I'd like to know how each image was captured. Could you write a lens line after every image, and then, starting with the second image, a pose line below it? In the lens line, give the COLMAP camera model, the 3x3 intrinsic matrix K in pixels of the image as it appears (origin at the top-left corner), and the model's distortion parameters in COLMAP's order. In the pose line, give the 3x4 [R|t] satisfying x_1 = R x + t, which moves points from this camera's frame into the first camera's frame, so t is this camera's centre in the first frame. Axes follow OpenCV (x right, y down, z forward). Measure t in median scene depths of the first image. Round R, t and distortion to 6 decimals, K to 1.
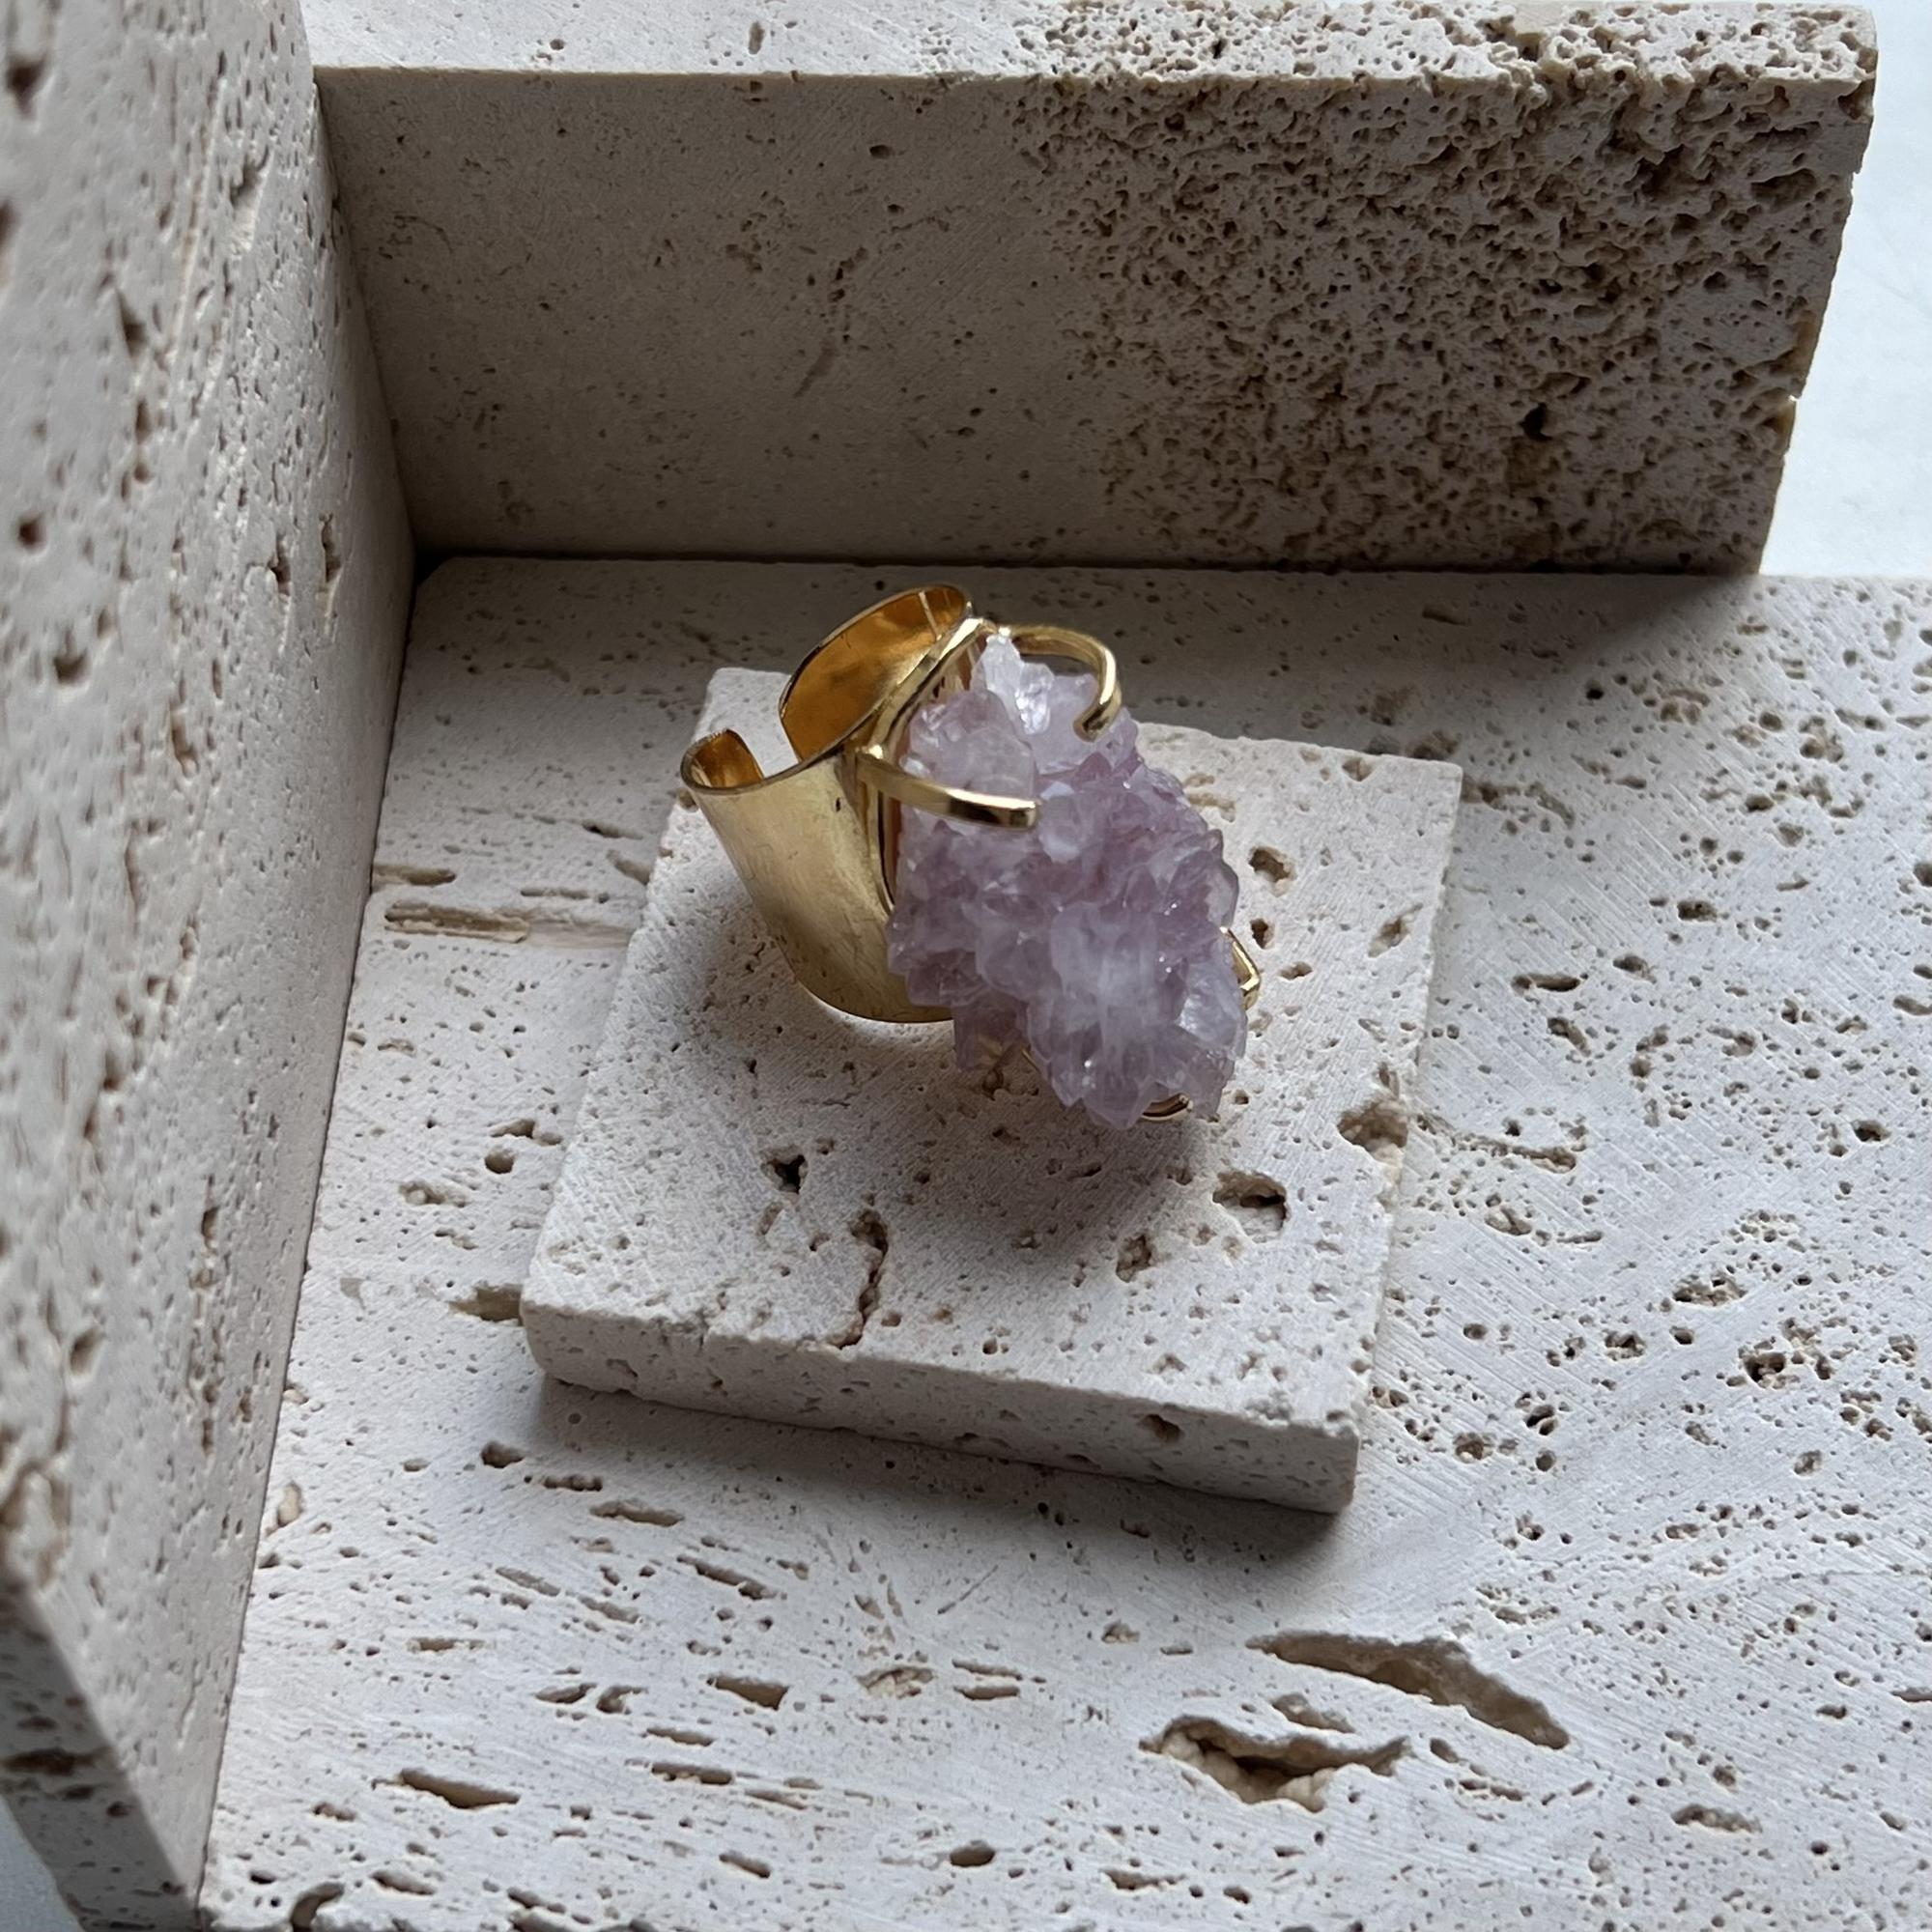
lens RADIAL K [[3813.3, 0, 917.4], [0, 3813.3, 884.2], [0, 0, 1]] dist [0.091220, 0.000000]
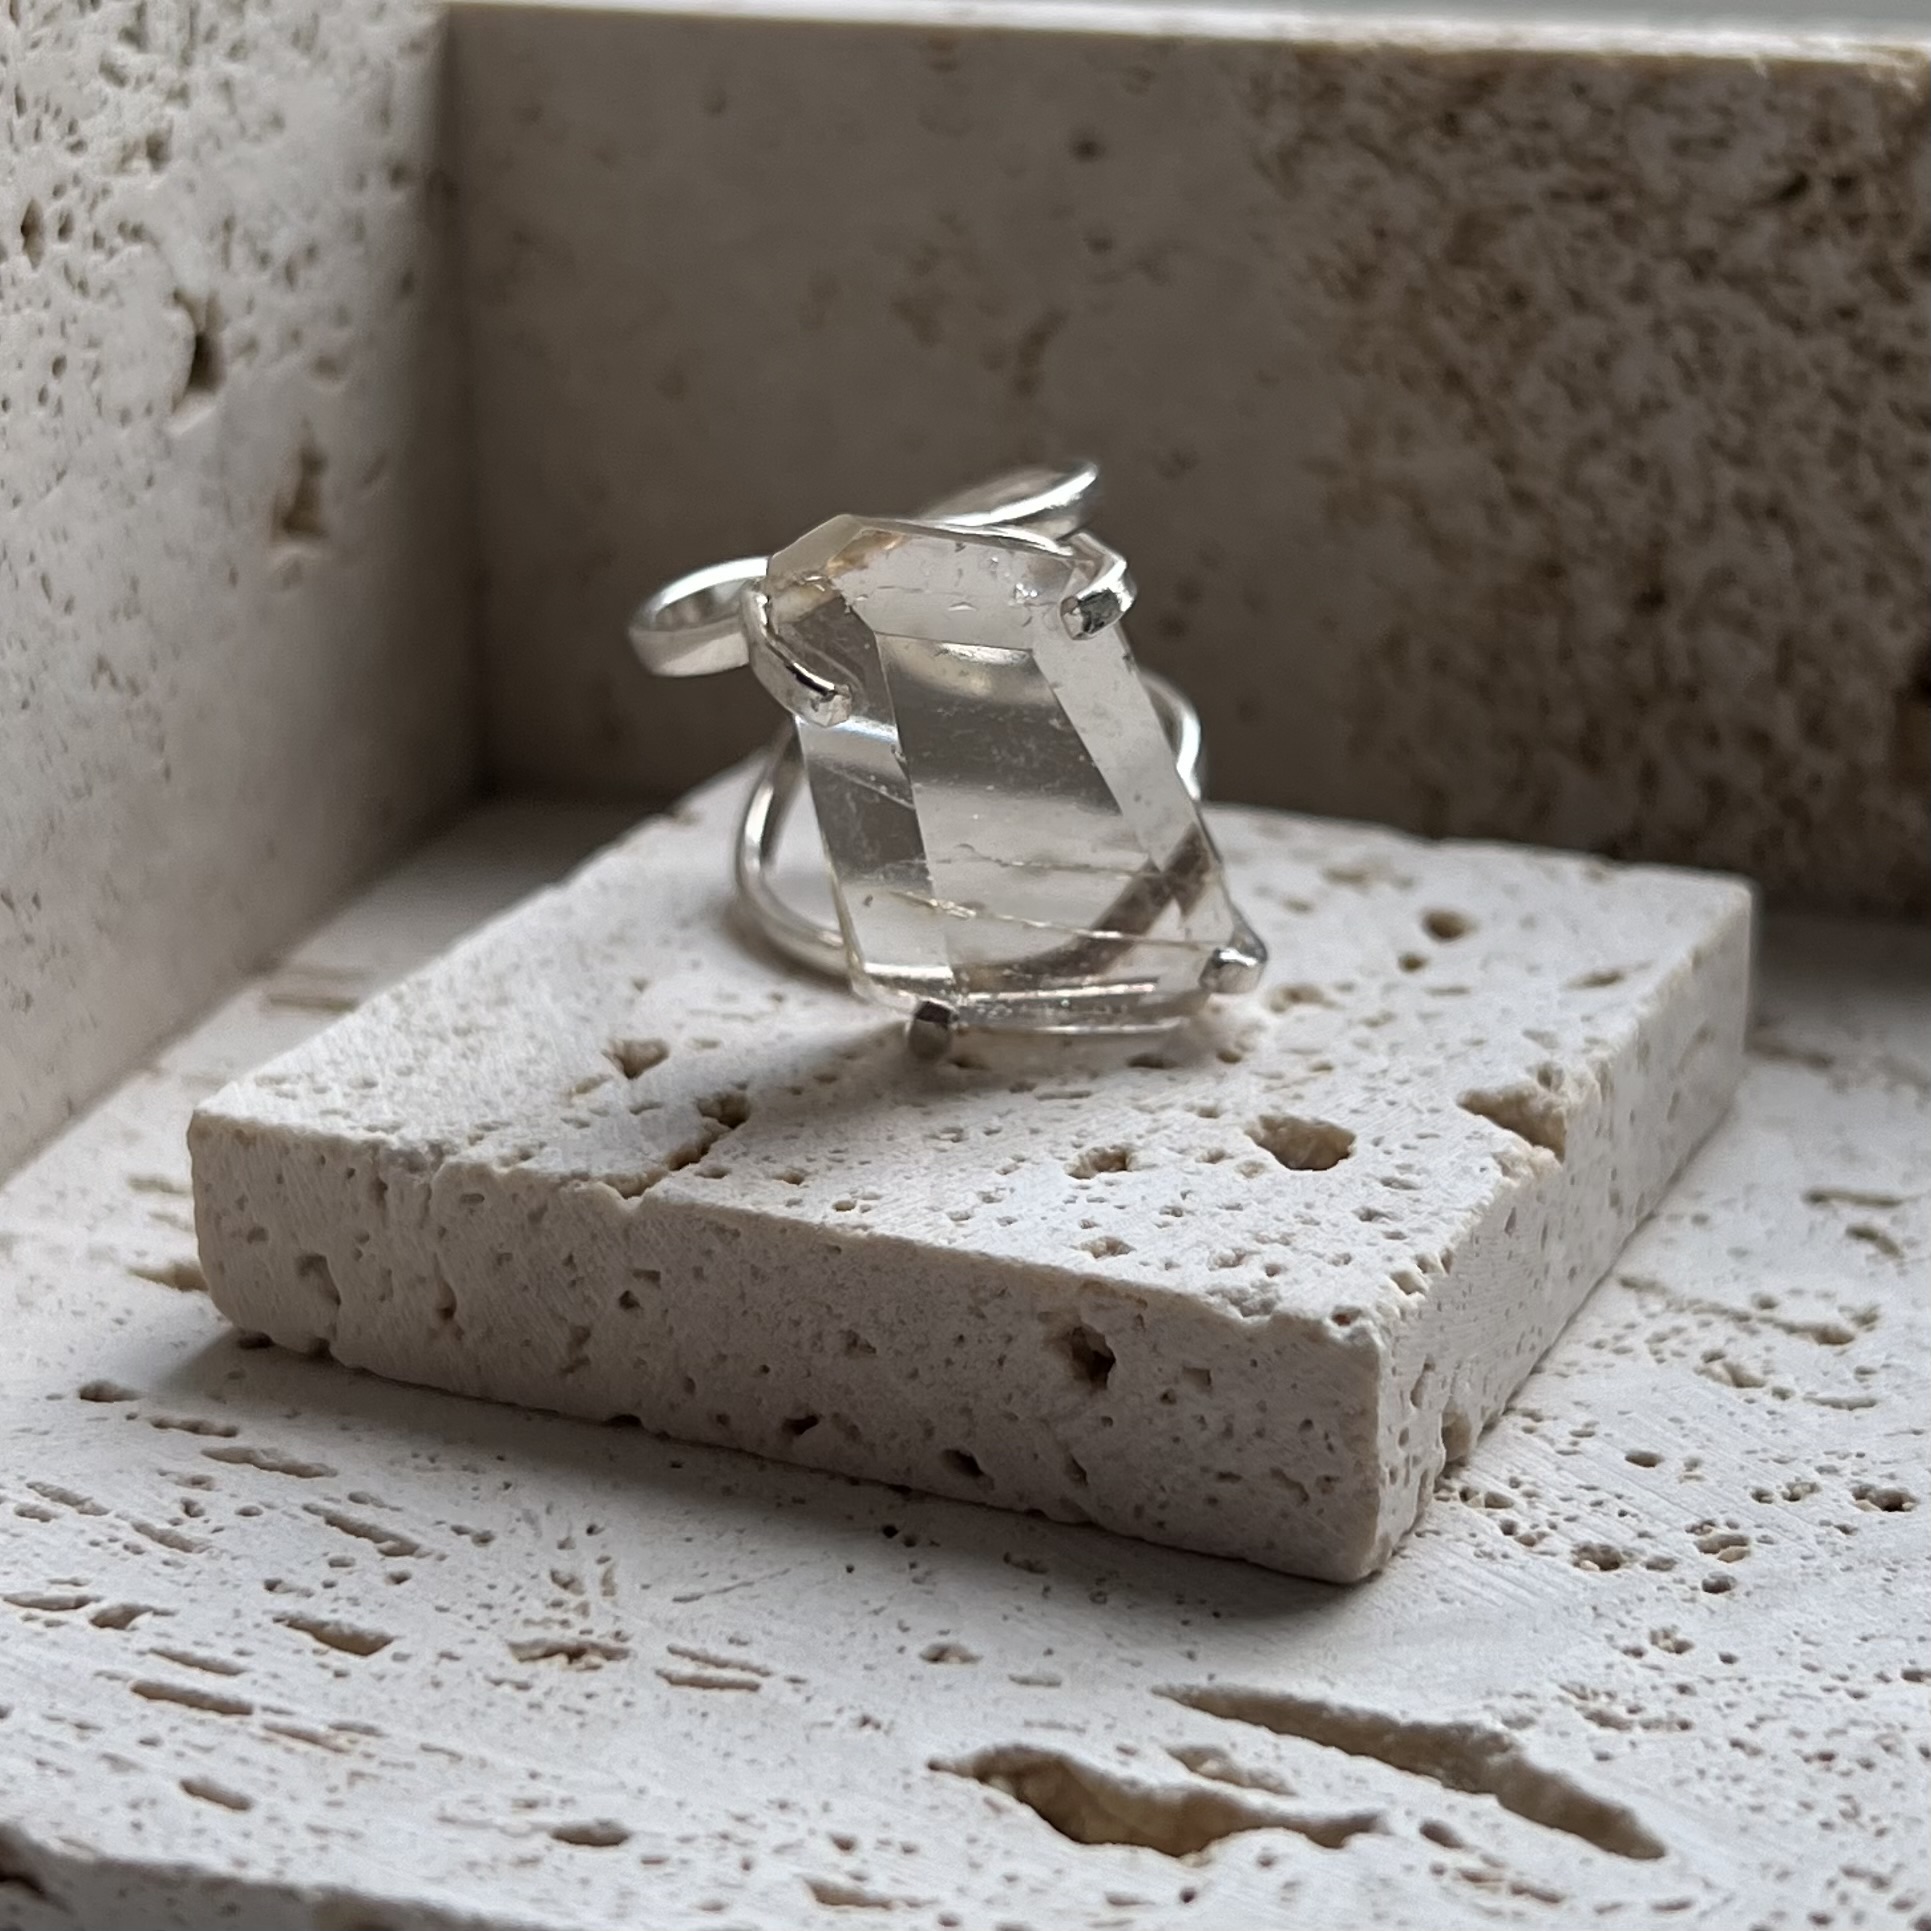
lens RADIAL K [[4233.9, 0, 1033.9], [0, 4233.9, 637.7], [0, 0, 1]] dist [0.085879, 0.000000]
pose [[0.976283, 0.091365, -0.196273, 0.175192], [-0.188247, 0.806014, -0.561163, 0.423012], [0.106928, 0.584802, 0.804097, 0.359396]]
